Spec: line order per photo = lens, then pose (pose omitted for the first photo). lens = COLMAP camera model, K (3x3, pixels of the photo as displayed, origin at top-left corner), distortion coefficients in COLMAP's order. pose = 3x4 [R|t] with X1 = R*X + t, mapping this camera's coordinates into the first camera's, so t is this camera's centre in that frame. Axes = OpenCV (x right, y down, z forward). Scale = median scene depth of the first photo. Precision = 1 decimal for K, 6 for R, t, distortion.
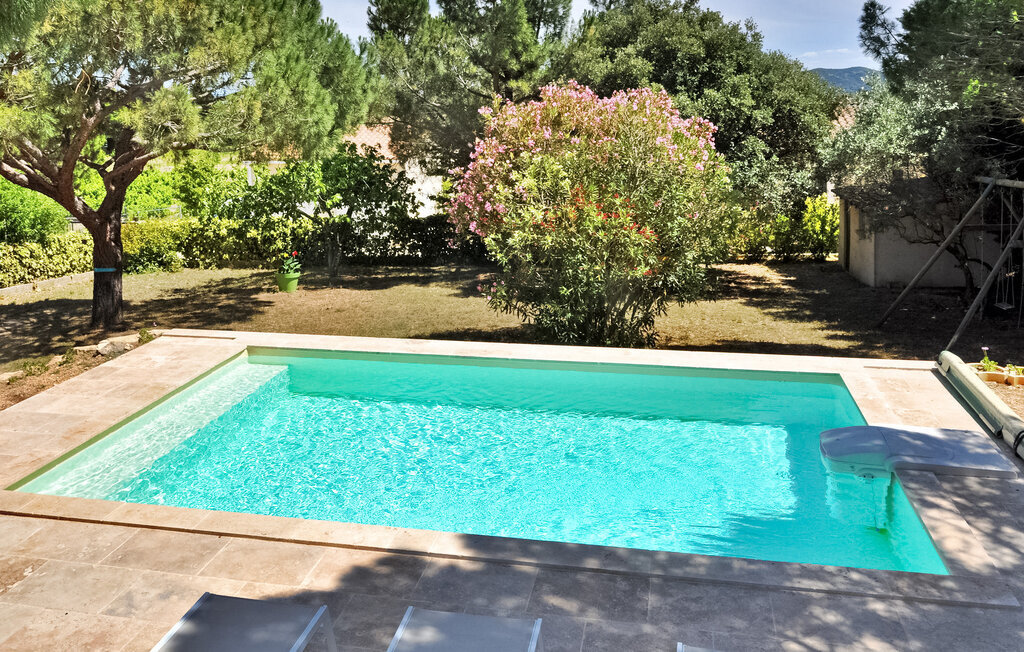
lens RADIAL K [[826.7, 0, 498.9], [0, 826.7, 193.0], [0, 0, 1]] dist [-0.010094, -0.002731]
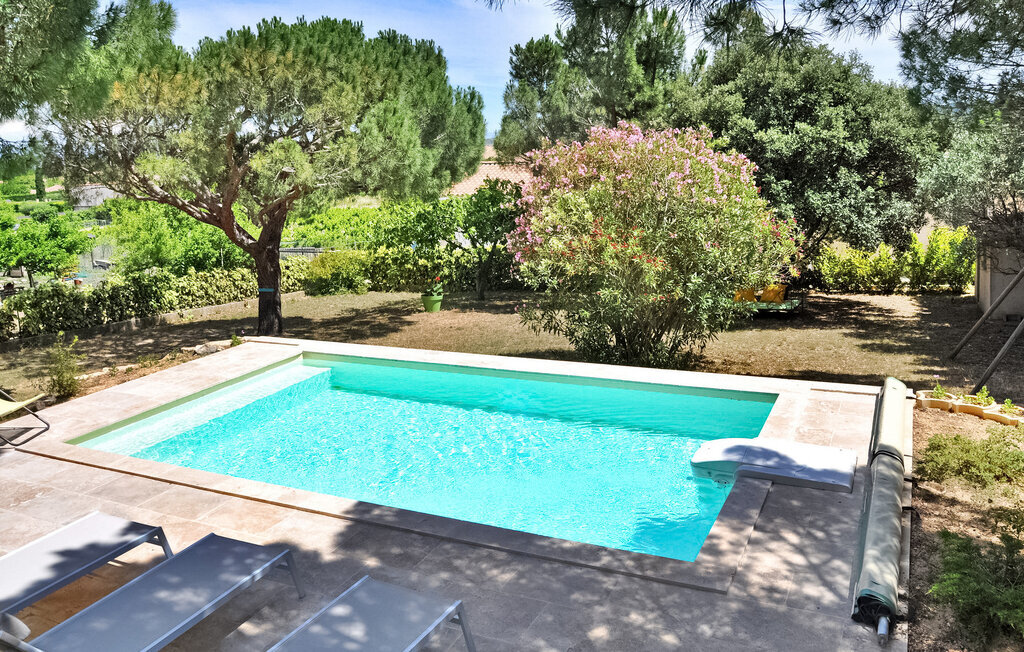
lens RADIAL K [[787.8, 0, 529.8], [0, 787.8, 239.4], [0, 0, 1]] dist [-0.028799, -0.000974]
pose [[0.971148, -0.000337, -0.238475, 0.174104], [0.004630, 0.999837, 0.017442, 0.000489], [0.238431, -0.018043, 0.970992, -0.027399]]
